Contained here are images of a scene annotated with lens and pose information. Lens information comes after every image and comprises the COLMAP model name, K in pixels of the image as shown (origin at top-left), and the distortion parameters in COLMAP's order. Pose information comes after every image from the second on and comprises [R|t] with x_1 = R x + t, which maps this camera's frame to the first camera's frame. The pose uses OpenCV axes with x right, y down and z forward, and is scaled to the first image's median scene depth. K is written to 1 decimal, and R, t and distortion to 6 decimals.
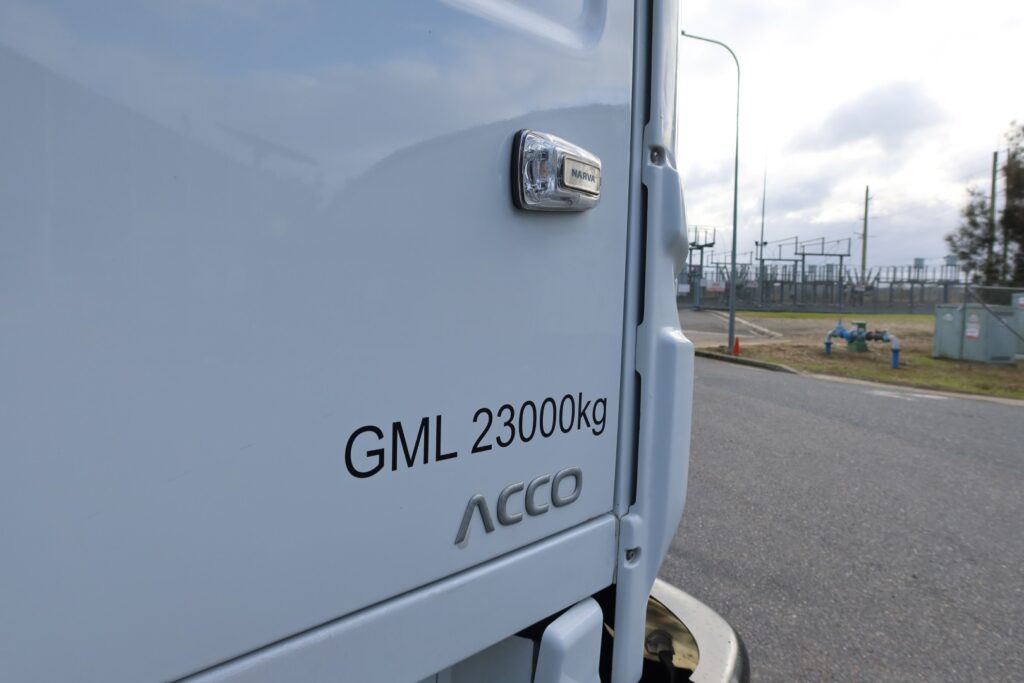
lens RADIAL K [[696.4, 0, 512.0], [0, 696.4, 341.5], [0, 0, 1]] dist [-0.027348, 0.002459]
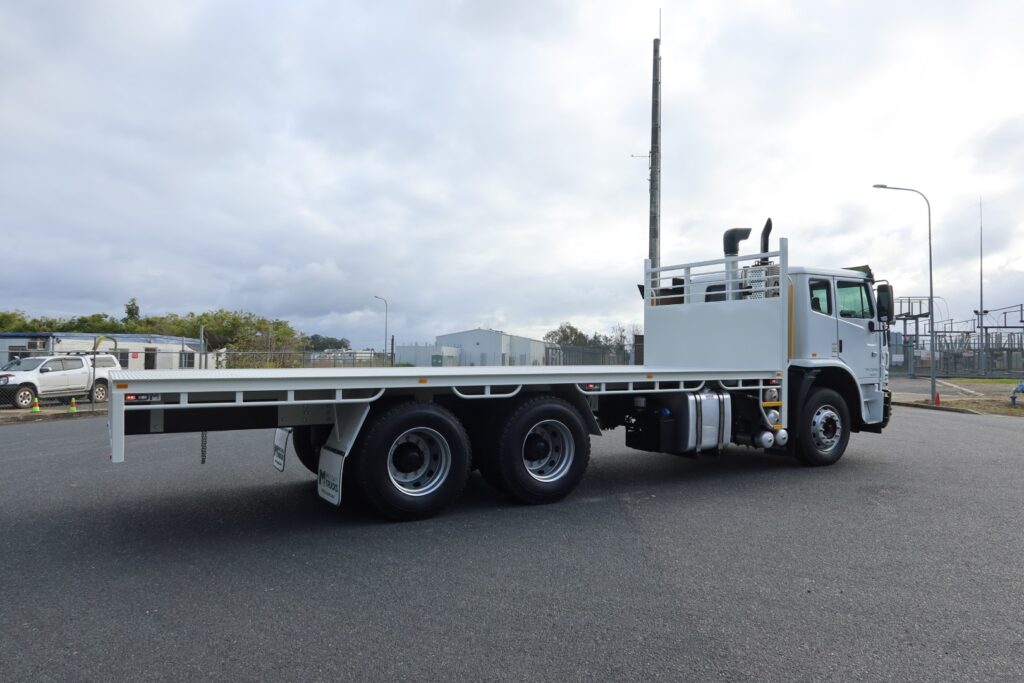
lens RADIAL K [[707.9, 0, 512.0], [0, 707.9, 341.5], [0, 0, 1]] dist [-0.029899, 0.013779]
pose [[0.965148, -0.020633, -0.260891, -0.084908], [-0.006703, 0.994611, -0.103456, 0.027143], [0.261620, 0.101599, 0.959809, -0.377529]]
